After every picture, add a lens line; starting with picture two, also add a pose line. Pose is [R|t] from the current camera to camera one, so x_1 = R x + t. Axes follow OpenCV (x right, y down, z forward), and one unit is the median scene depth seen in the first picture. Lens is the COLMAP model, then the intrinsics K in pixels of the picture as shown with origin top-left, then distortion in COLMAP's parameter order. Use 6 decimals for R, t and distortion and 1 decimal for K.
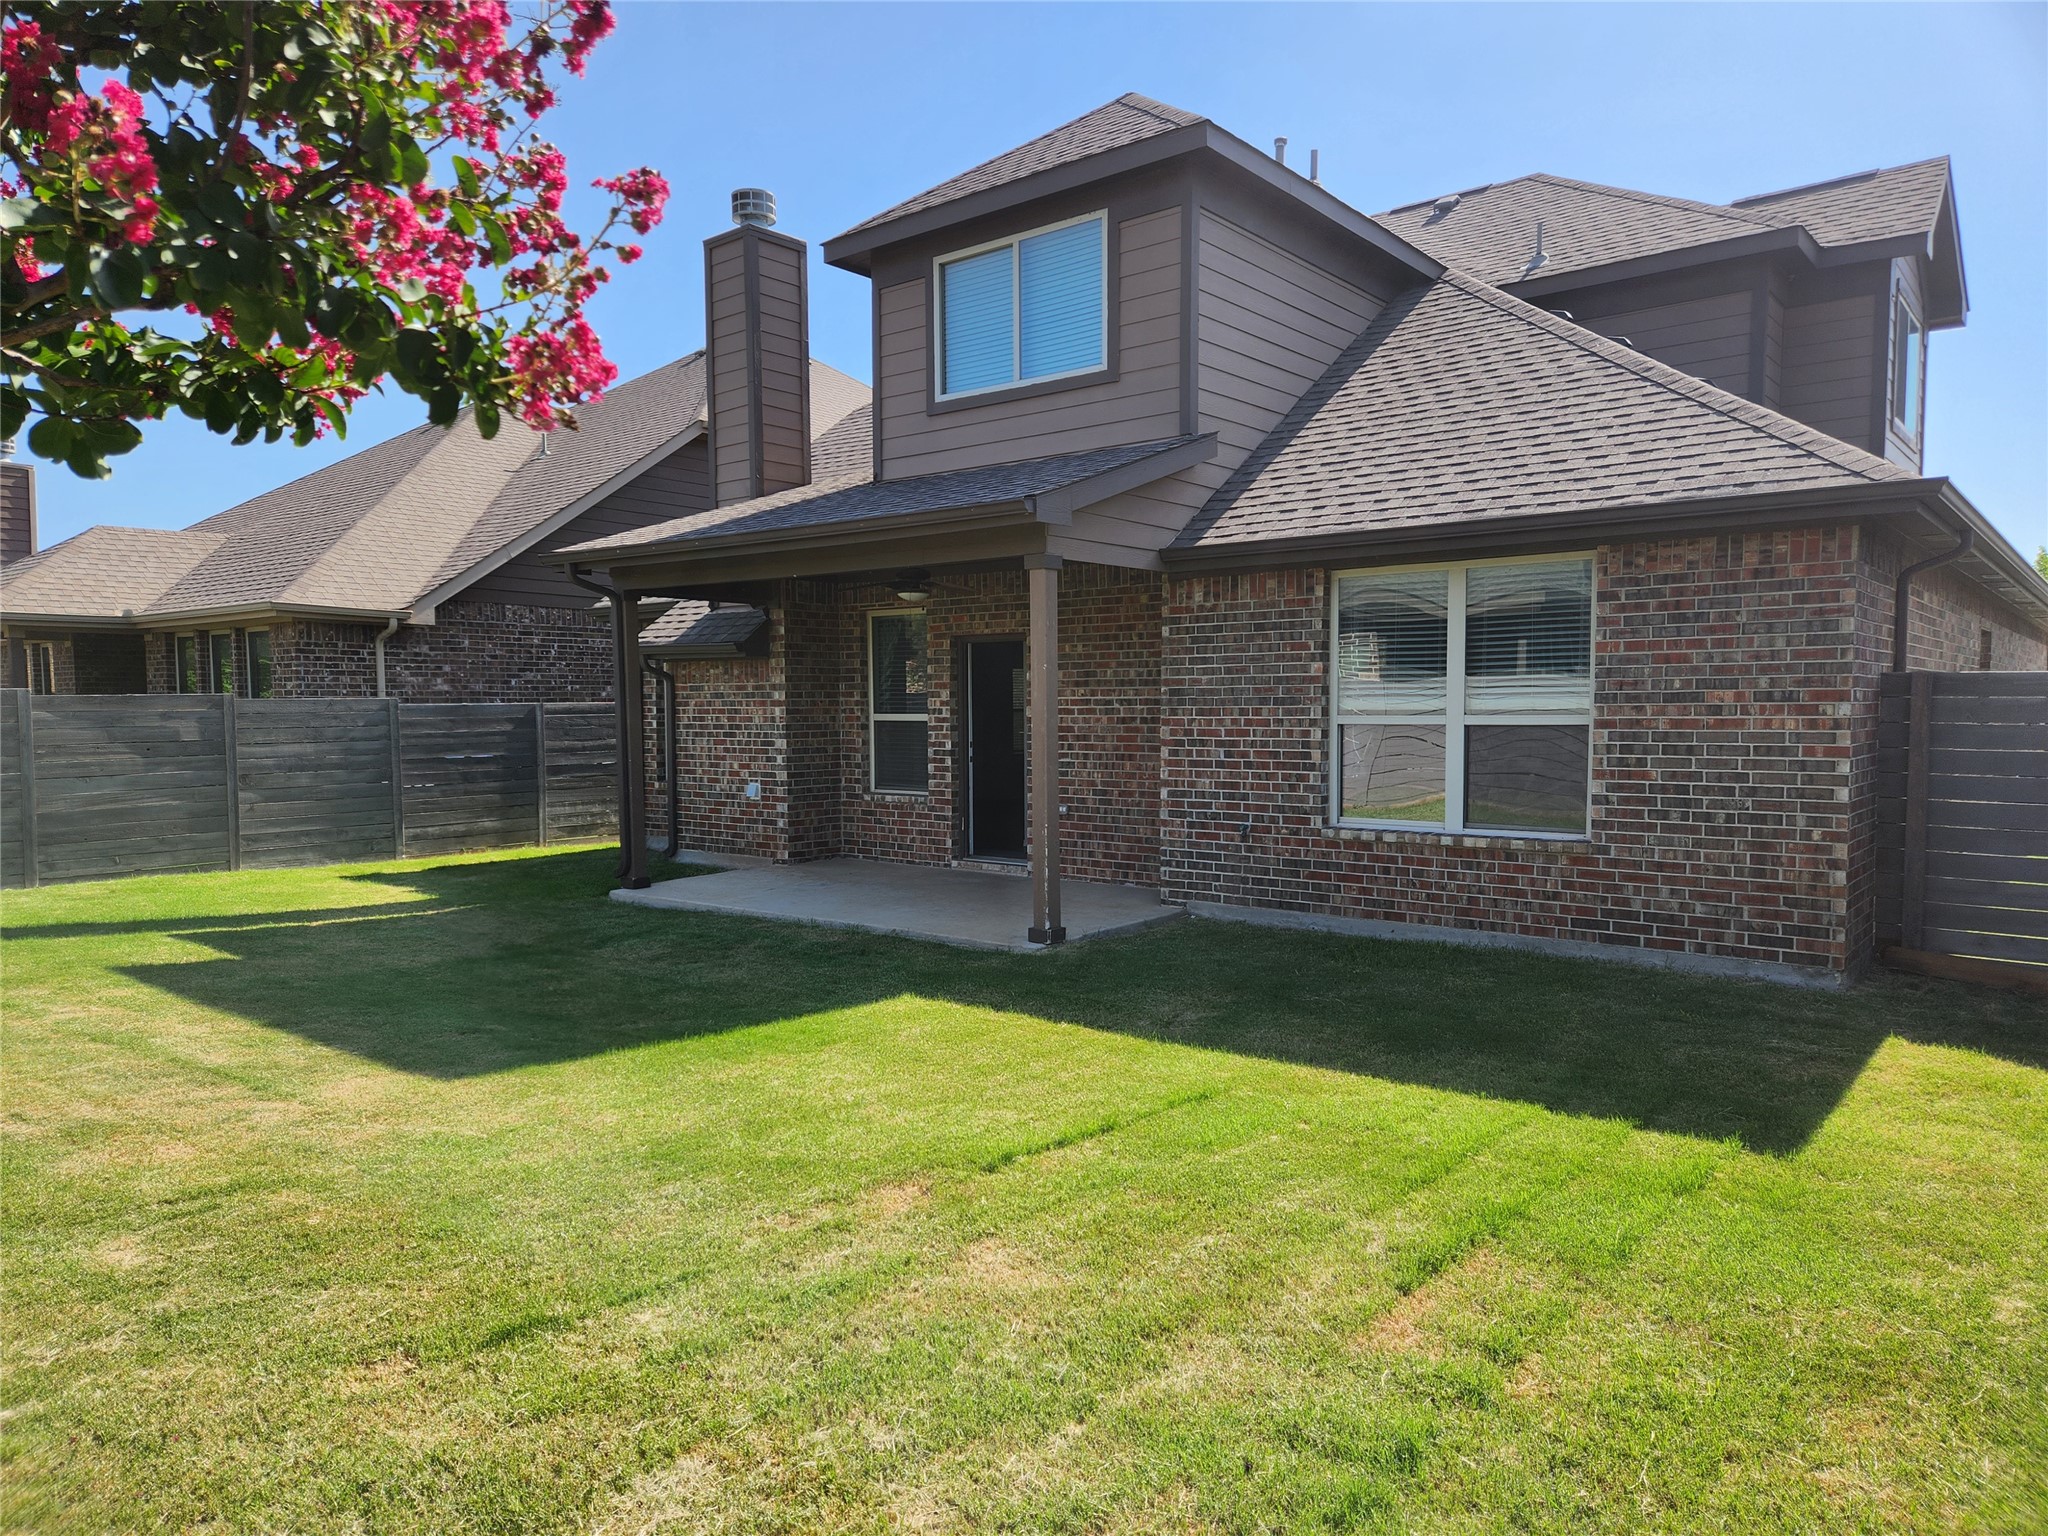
lens RADIAL K [[1350.1, 0, 1024.0], [0, 1350.1, 768.0], [0, 0, 1]] dist [0.005614, -0.000392]
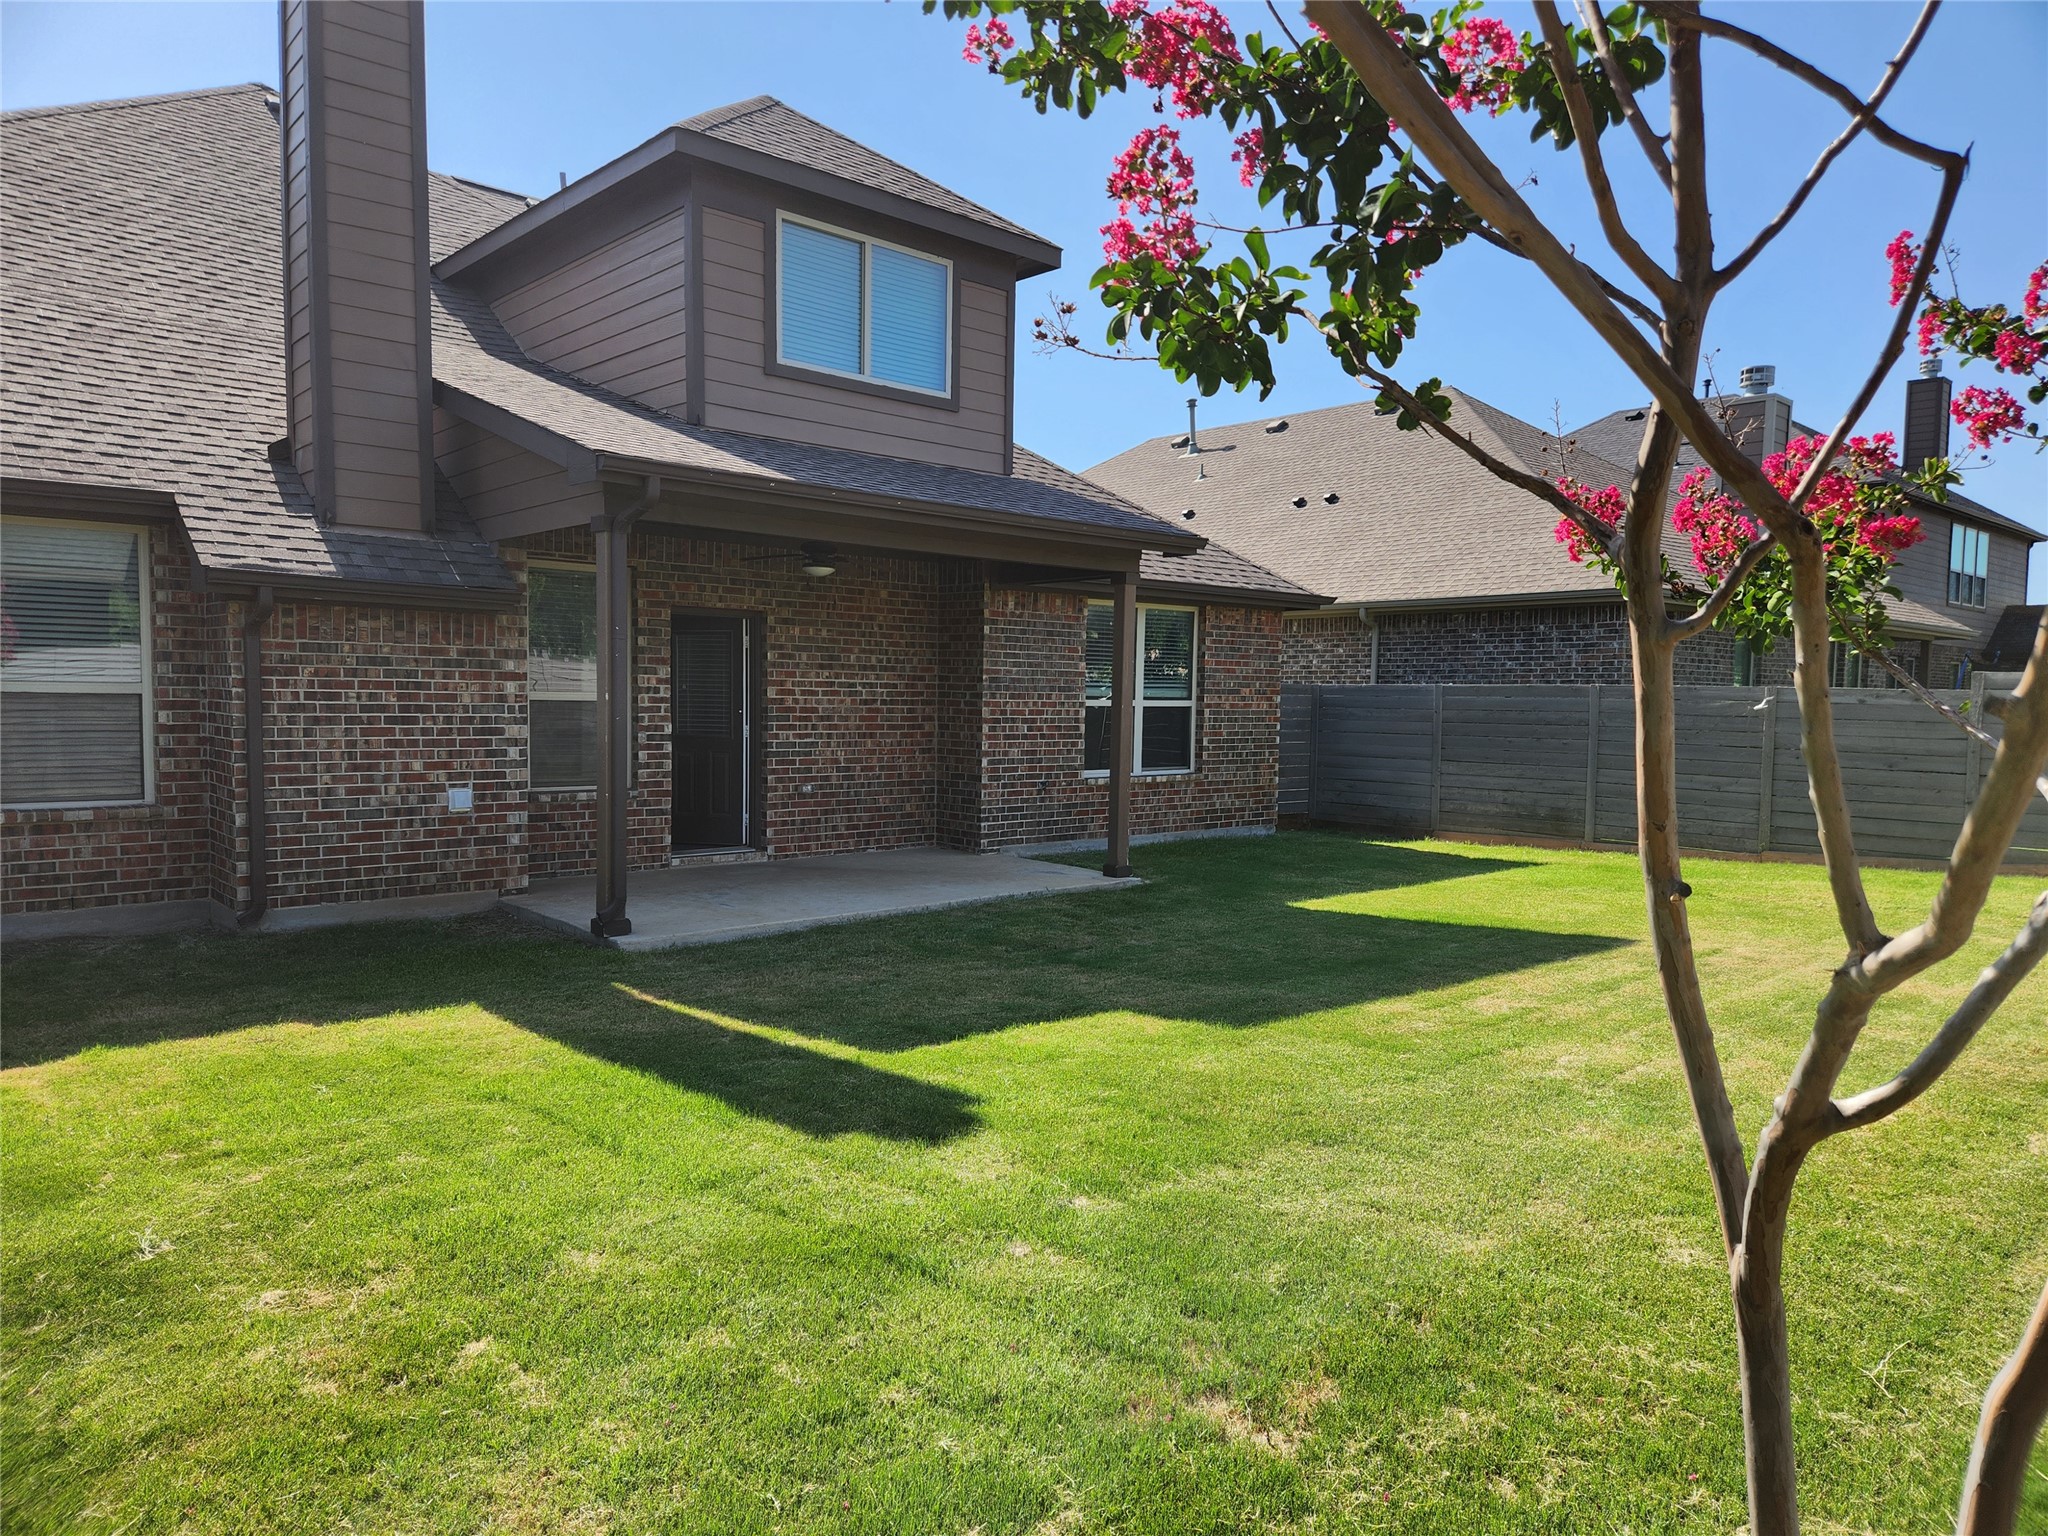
lens RADIAL K [[1399.0, 0, 1024.0], [0, 1399.0, 768.0], [0, 0, 1]] dist [-0.005866, -0.001756]
pose [[0.131054, -0.043755, 0.990409, -1.047868], [0.030339, 0.998735, 0.040108, -0.023538], [-0.990911, 0.024792, 0.132216, 0.729518]]
